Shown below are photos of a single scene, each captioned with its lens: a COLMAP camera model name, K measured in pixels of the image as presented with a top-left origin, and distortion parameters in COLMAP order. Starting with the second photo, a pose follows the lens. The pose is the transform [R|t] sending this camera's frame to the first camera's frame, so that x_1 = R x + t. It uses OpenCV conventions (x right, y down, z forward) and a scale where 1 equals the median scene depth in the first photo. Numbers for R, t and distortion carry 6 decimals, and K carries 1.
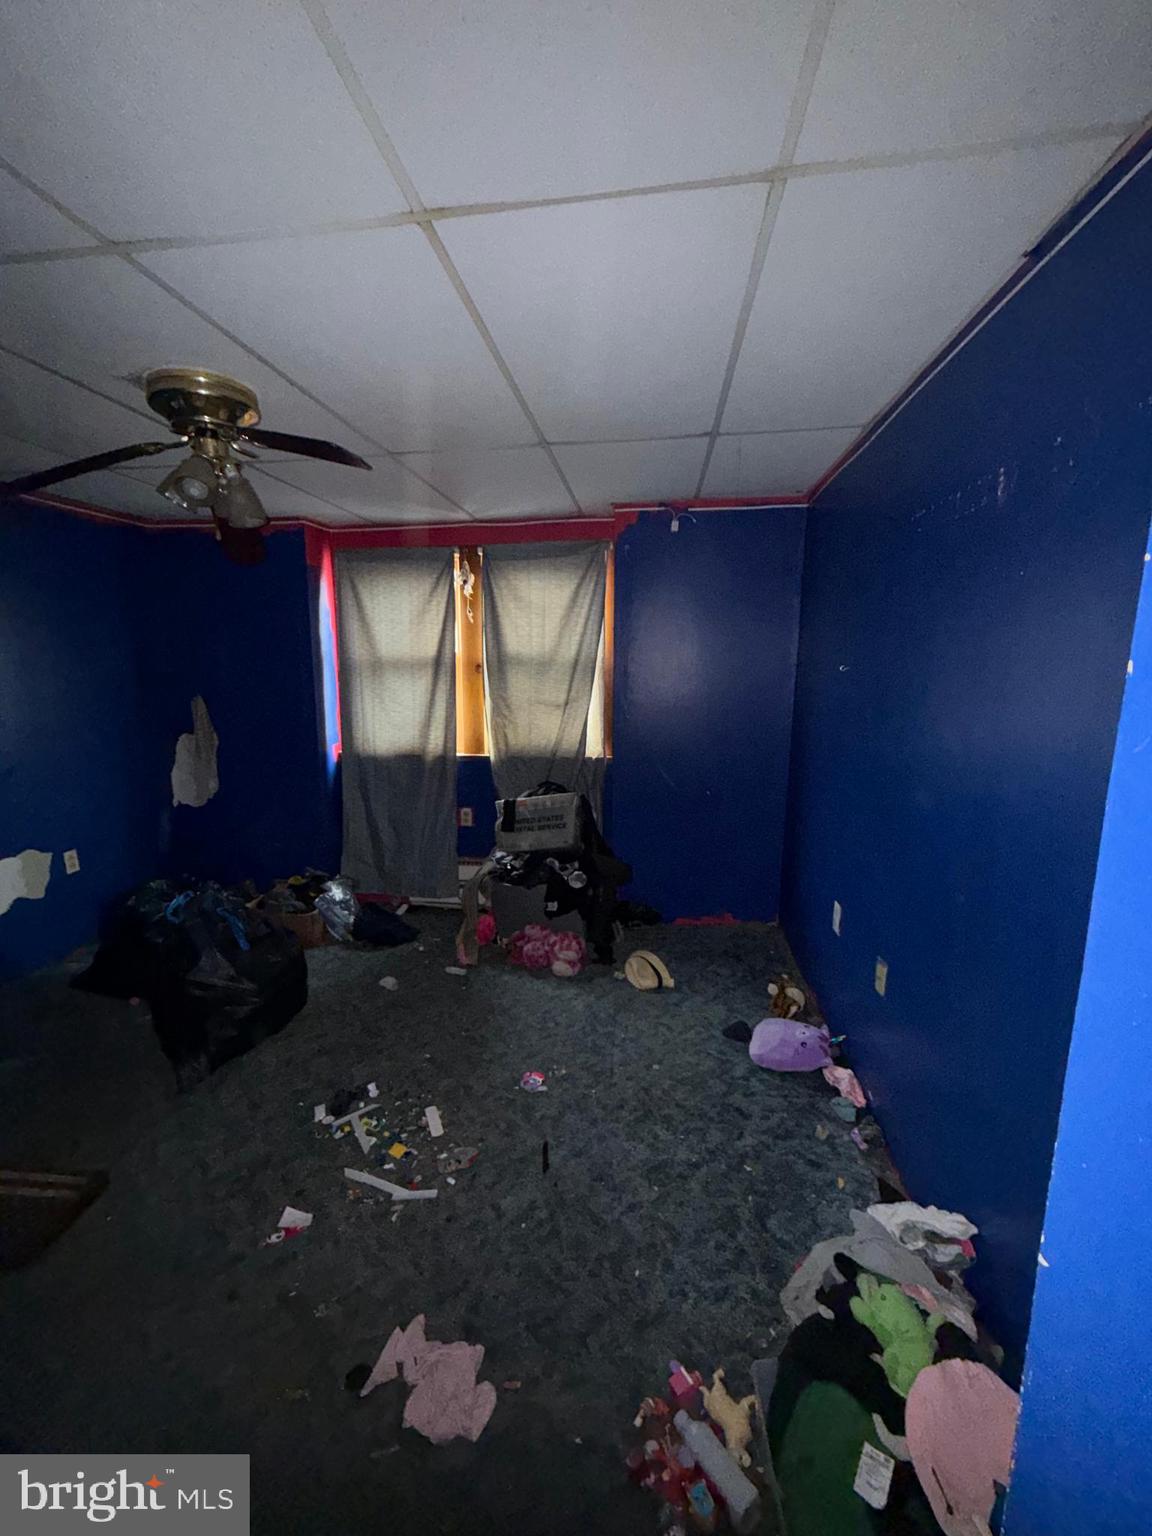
lens RADIAL K [[613.0, 0, 572.6], [0, 613.0, 764.4], [0, 0, 1]] dist [0.000040, 0.000419]
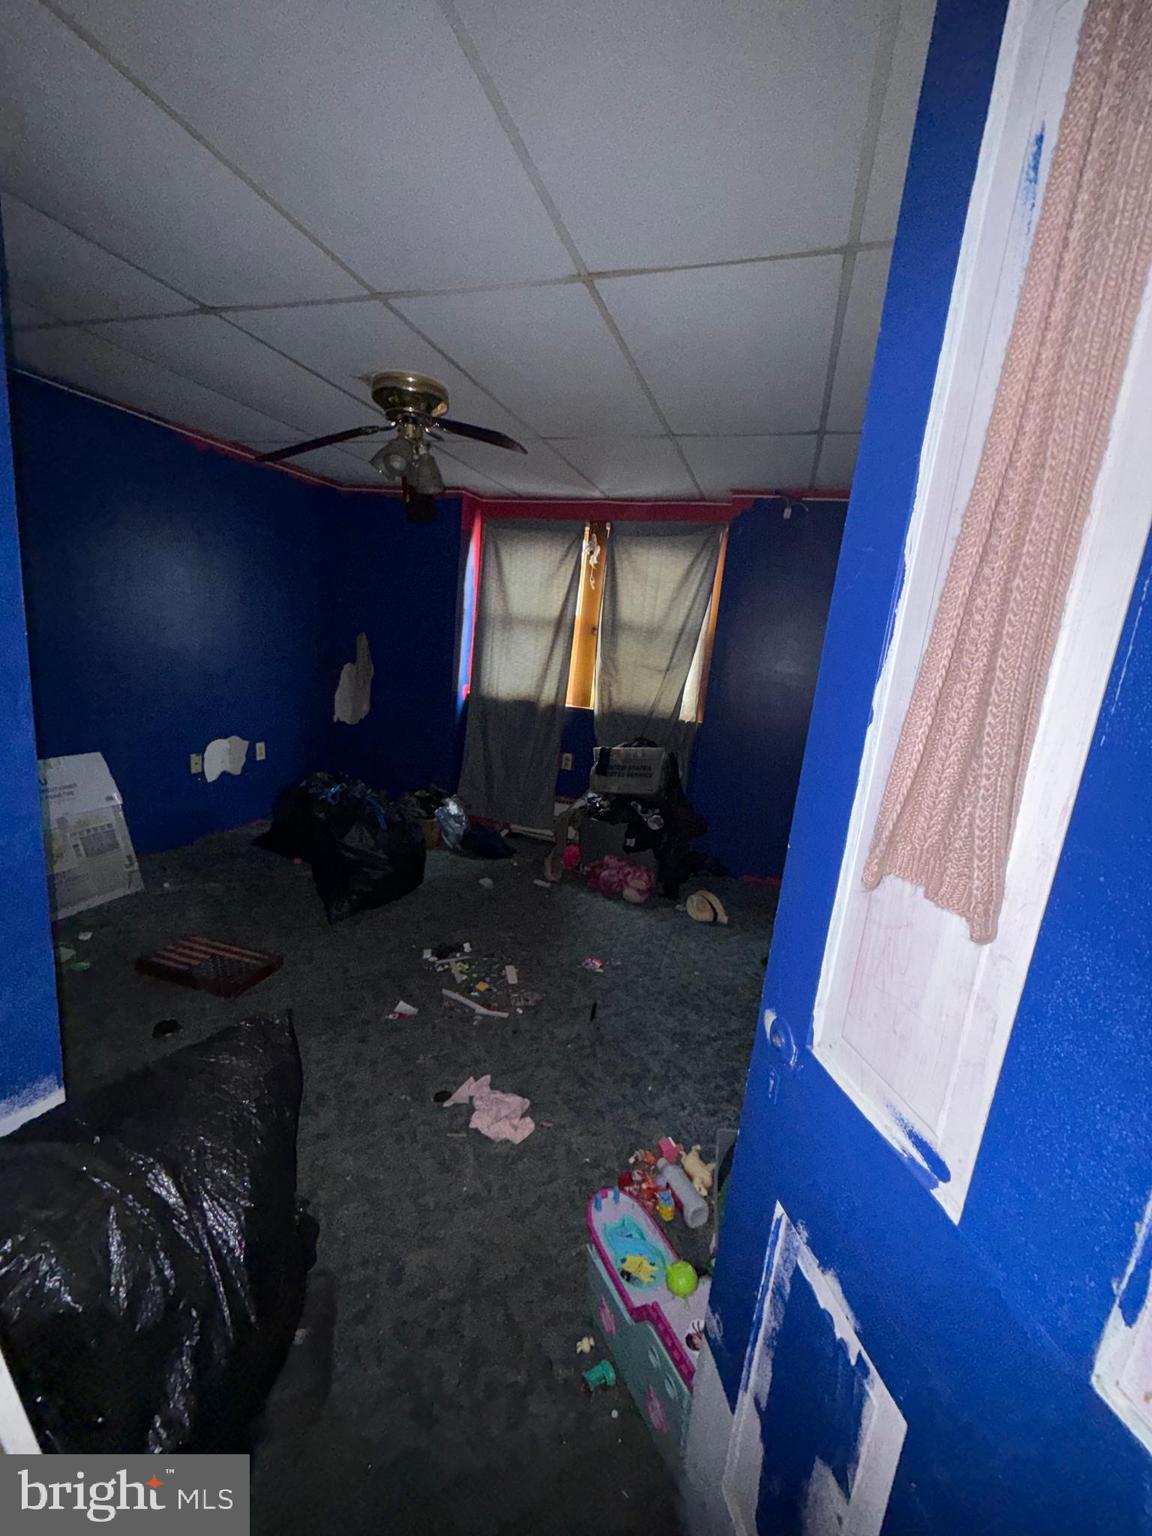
lens RADIAL K [[613.0, 0, 572.6], [0, 613.0, 764.4], [0, 0, 1]] dist [0.000040, 0.000419]
pose [[0.976949, 0.128517, -0.170454, 0.041367], [-0.123738, 0.991571, 0.038419, 0.062742], [0.173955, -0.016442, 0.984616, -0.156588]]
